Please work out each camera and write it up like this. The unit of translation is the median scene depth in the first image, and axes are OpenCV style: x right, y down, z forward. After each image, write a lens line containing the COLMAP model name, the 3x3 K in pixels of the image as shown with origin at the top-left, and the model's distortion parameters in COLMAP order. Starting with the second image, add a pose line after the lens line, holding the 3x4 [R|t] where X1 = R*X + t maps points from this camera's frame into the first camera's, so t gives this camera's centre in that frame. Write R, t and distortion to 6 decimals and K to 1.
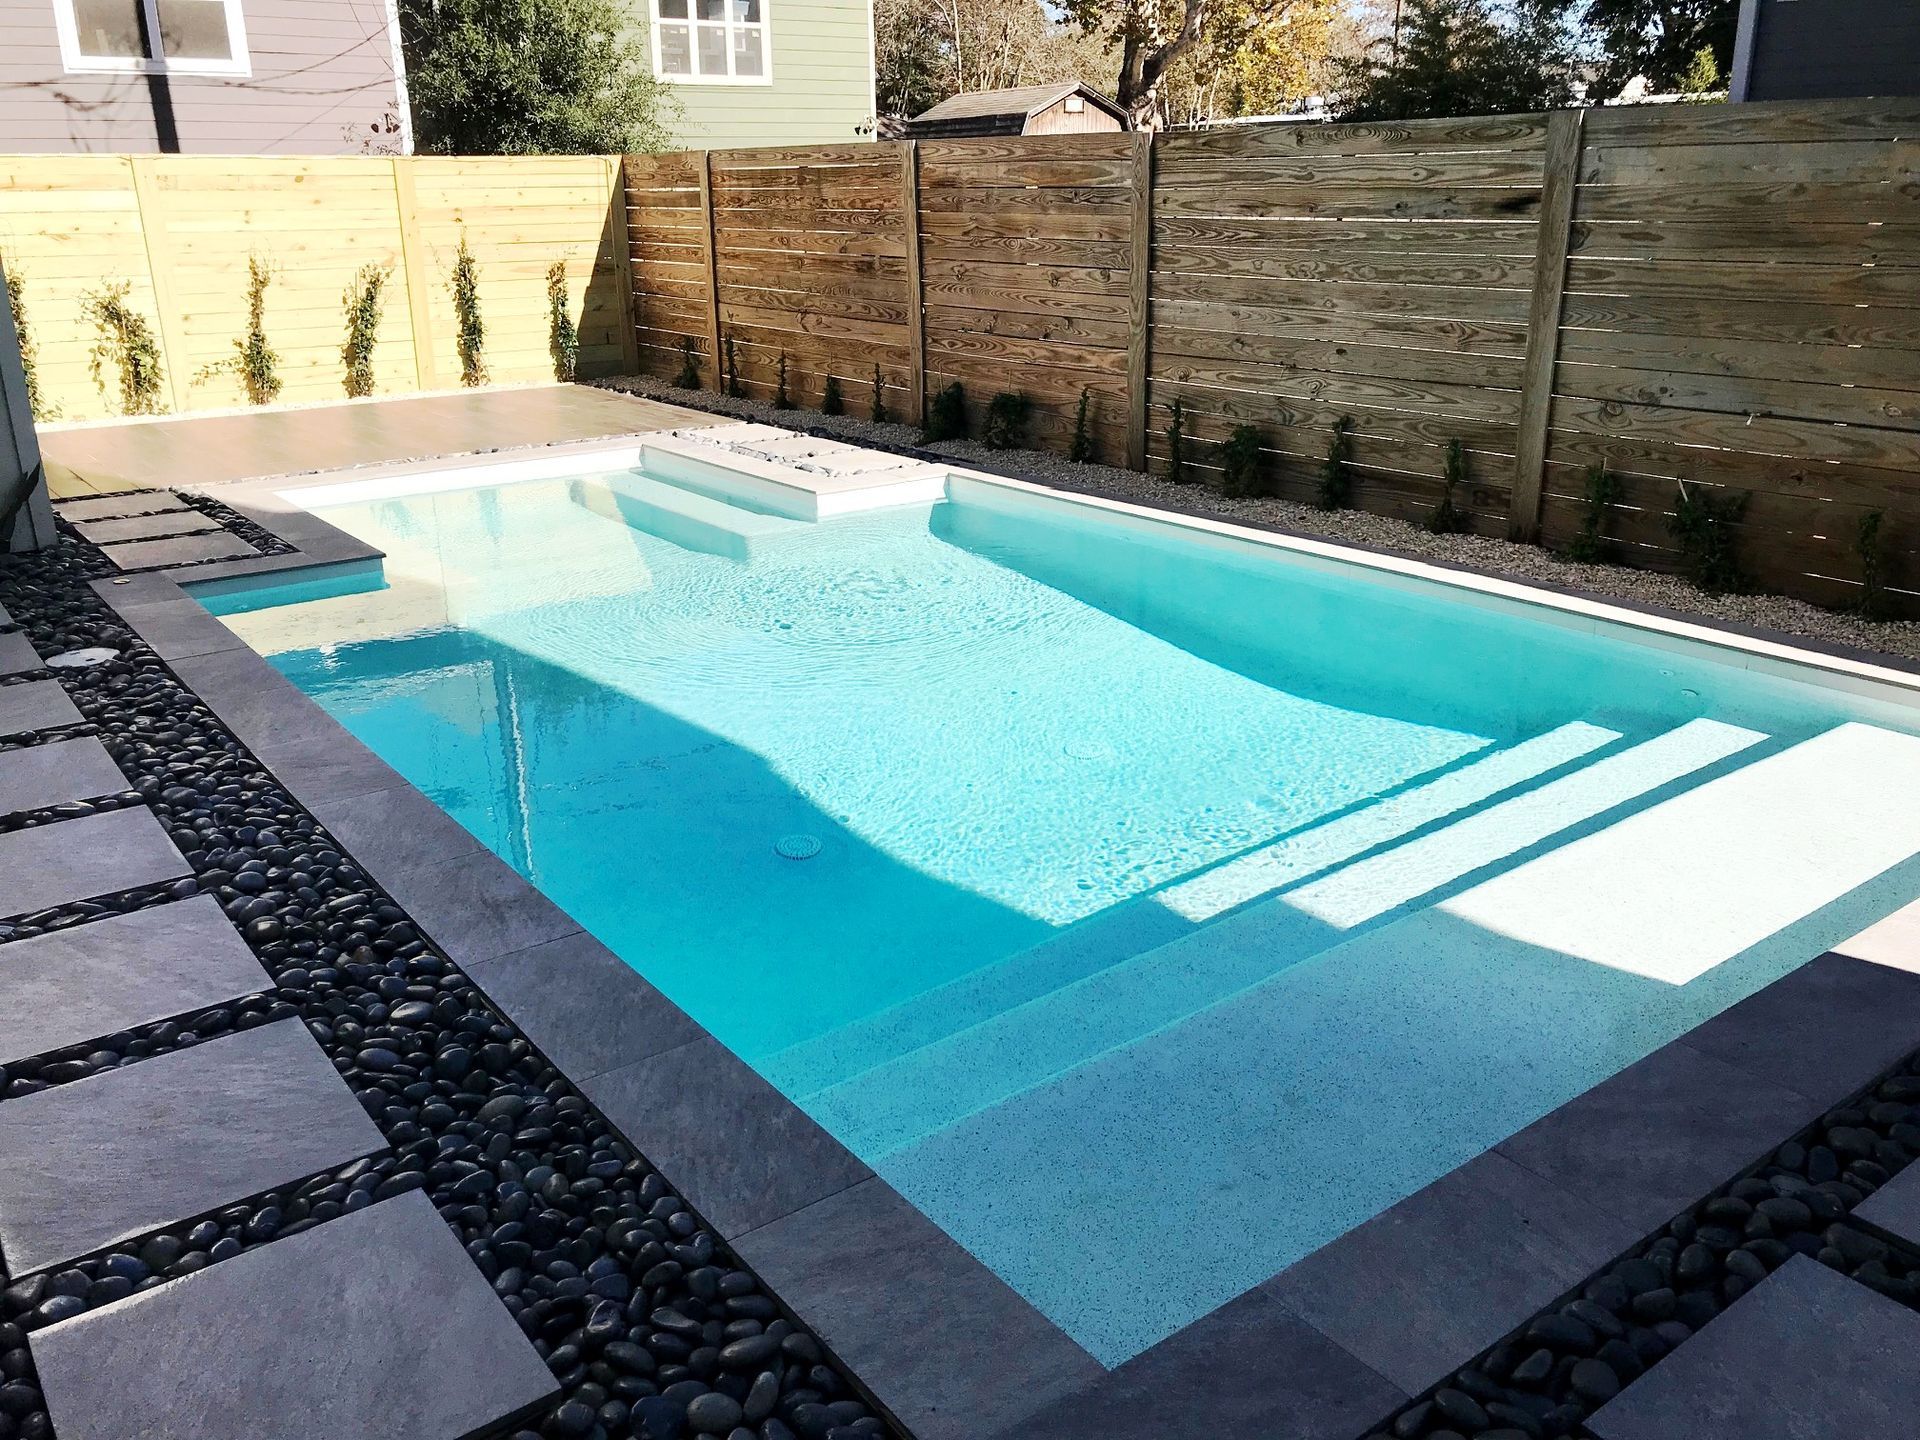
lens RADIAL K [[1587.2, 0, 957.9], [0, 1587.2, 718.0], [0, 0, 1]] dist [0.032888, -0.023239]
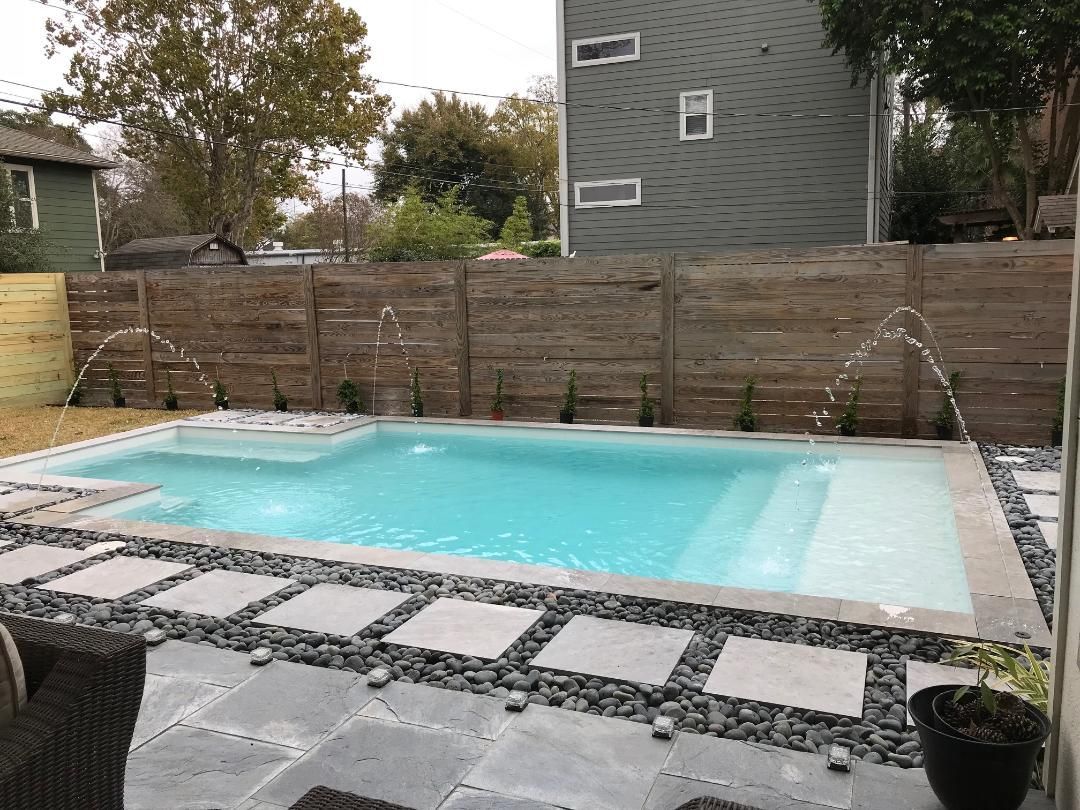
lens RADIAL K [[892.8, 0, 538.3], [0, 892.8, 408.6], [0, 0, 1]] dist [0.032888, -0.023239]
pose [[0.853501, -0.086203, 0.513911, -0.488516], [0.180823, 0.973935, -0.136943, 0.026228], [-0.488711, 0.209808, 0.846842, -0.071602]]
